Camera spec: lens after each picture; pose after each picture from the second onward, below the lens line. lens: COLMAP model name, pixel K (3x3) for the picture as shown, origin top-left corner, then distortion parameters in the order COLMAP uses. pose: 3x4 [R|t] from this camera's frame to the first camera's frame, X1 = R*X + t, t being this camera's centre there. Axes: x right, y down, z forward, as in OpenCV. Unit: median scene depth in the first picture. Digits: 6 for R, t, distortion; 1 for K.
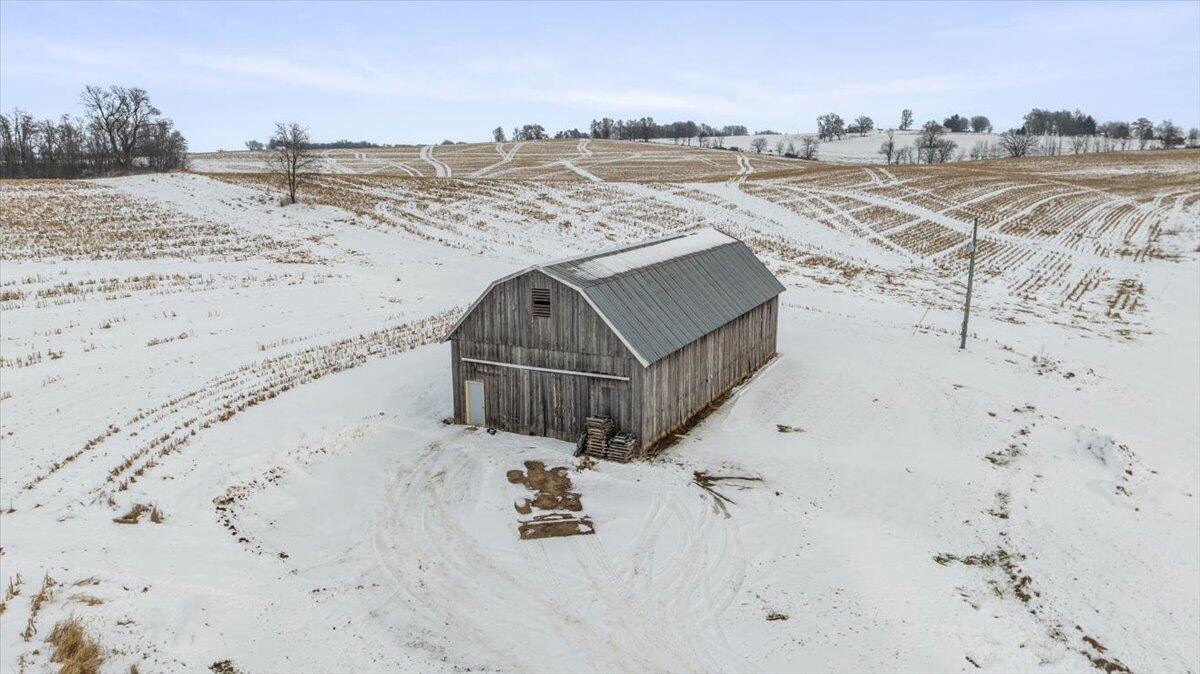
lens RADIAL K [[887.4, 0, 600.0], [0, 887.4, 337.0], [0, 0, 1]] dist [-0.009581, -0.001460]
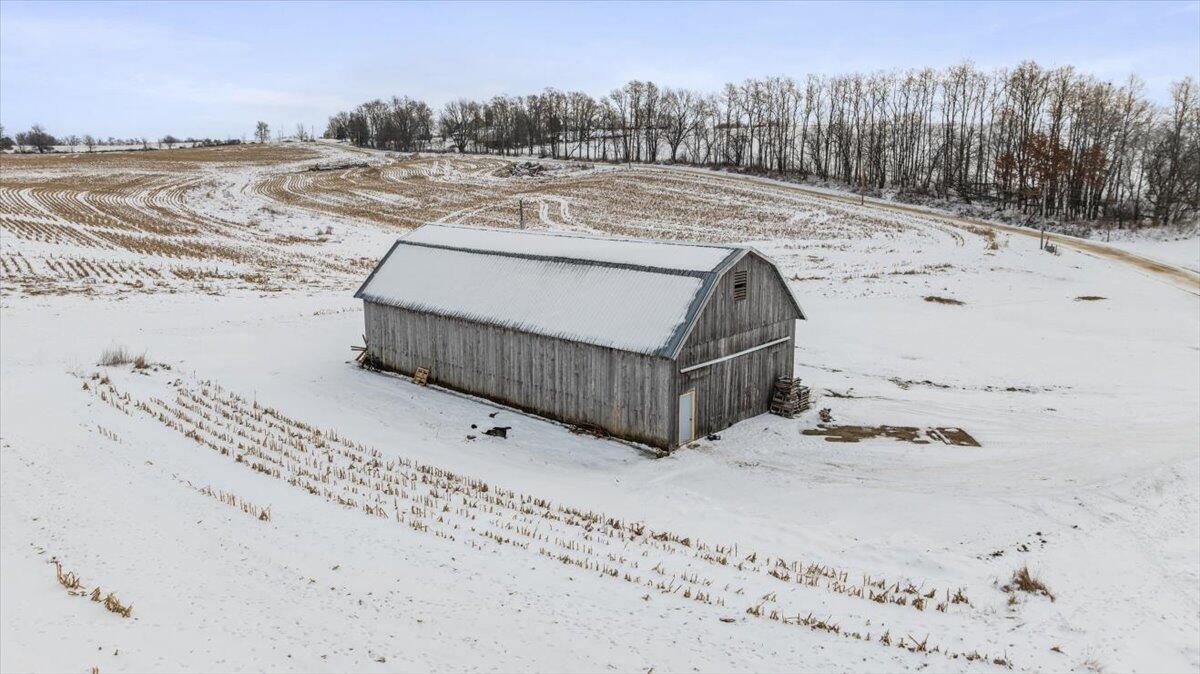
lens RADIAL K [[887.4, 0, 600.0], [0, 887.4, 337.0], [0, 0, 1]] dist [-0.009581, -0.001460]
pose [[0.205738, -0.182852, 0.961372, -1.069530], [0.194119, 0.970493, 0.143044, -0.156697], [-0.959161, 0.157191, 0.235162, 0.944050]]
